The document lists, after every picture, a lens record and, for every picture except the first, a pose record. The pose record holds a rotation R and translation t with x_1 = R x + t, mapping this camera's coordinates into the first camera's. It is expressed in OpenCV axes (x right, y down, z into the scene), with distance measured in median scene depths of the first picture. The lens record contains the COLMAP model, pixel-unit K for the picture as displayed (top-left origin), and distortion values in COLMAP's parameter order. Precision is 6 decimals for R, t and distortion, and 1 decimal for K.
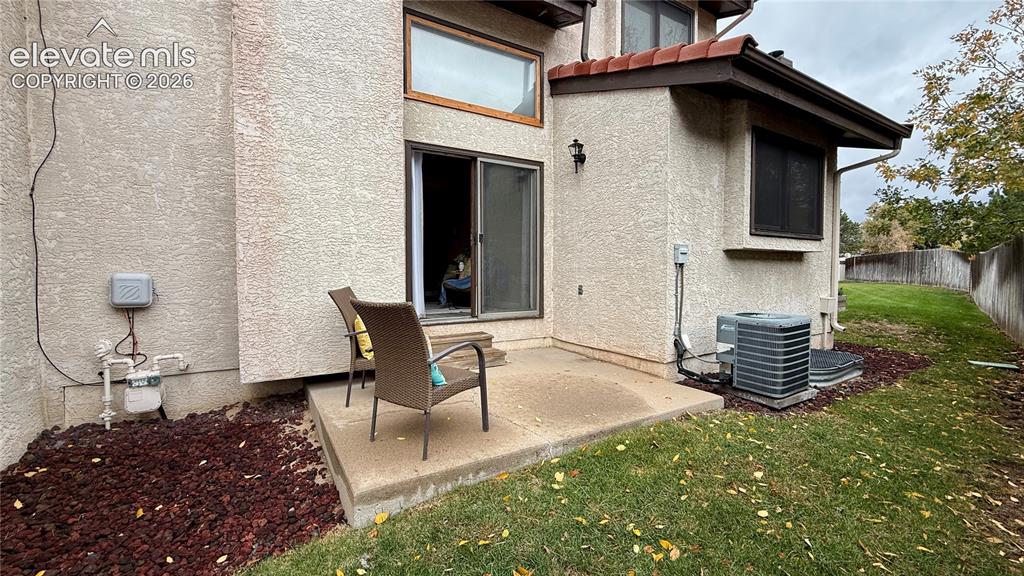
lens RADIAL K [[406.5, 0, 512.0], [0, 406.5, 288.0], [0, 0, 1]] dist [-0.000198, -0.000123]
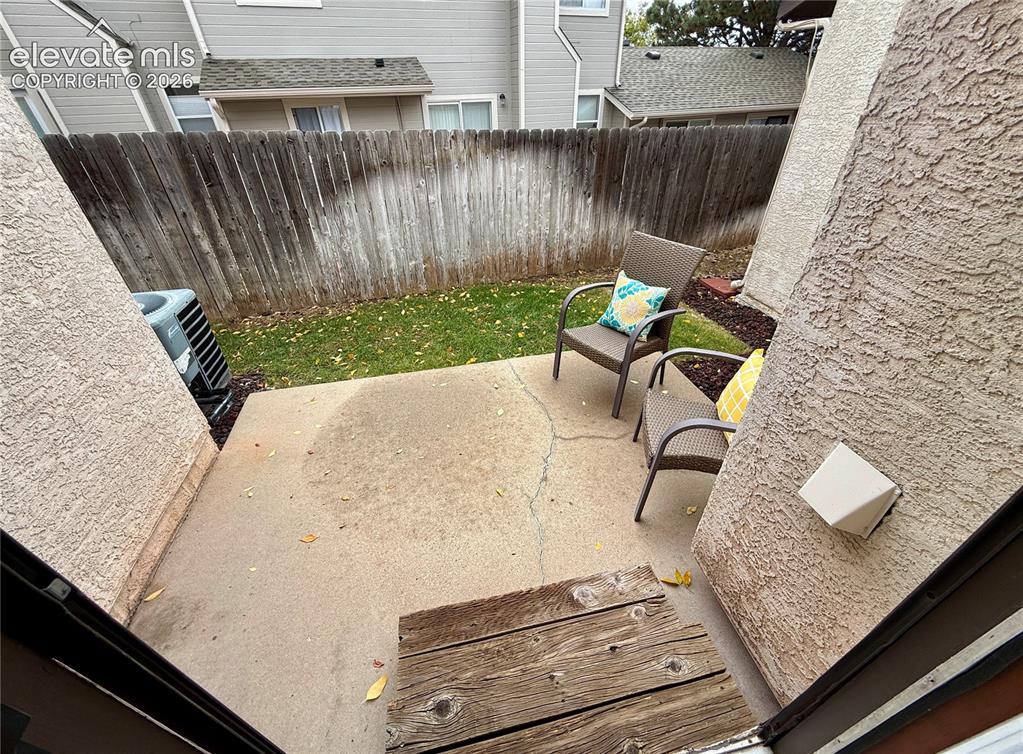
lens RADIAL K [[408.1, 0, 511.5], [0, 408.1, 377.0], [0, 0, 1]] dist [-0.001313, -0.000057]
pose [[-0.941681, -0.172581, 0.288881, -0.197895], [0.041002, 0.793230, 0.607540, -0.226282], [-0.333999, 0.583954, -0.739893, 1.362775]]
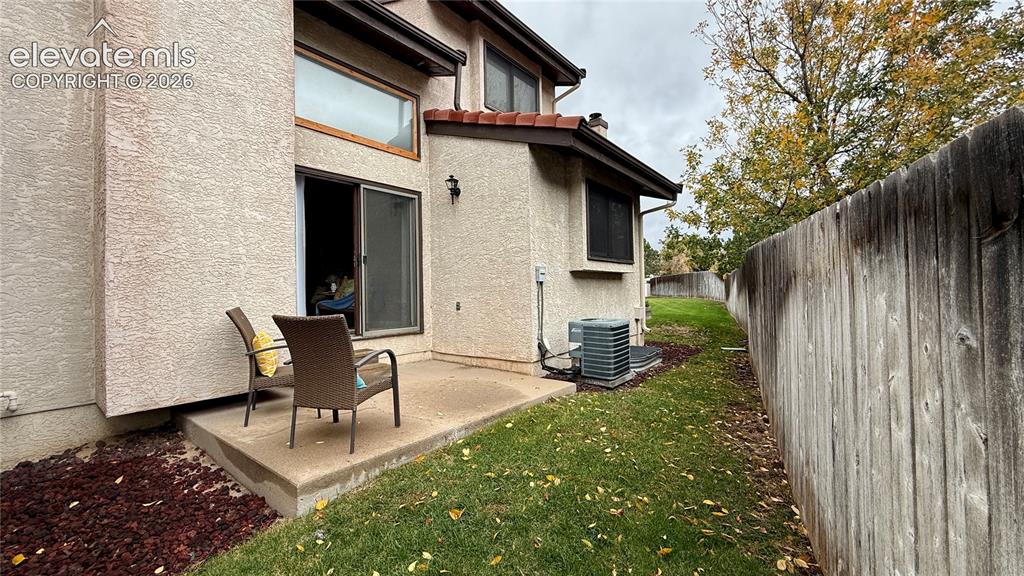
lens RADIAL K [[406.5, 0, 512.0], [0, 406.5, 288.0], [0, 0, 1]] dist [-0.000198, -0.000123]
pose [[0.936781, -0.012256, 0.349702, -0.118878], [0.030686, 0.998414, -0.047209, 0.016947], [-0.348568, 0.054955, 0.935671, -0.158851]]
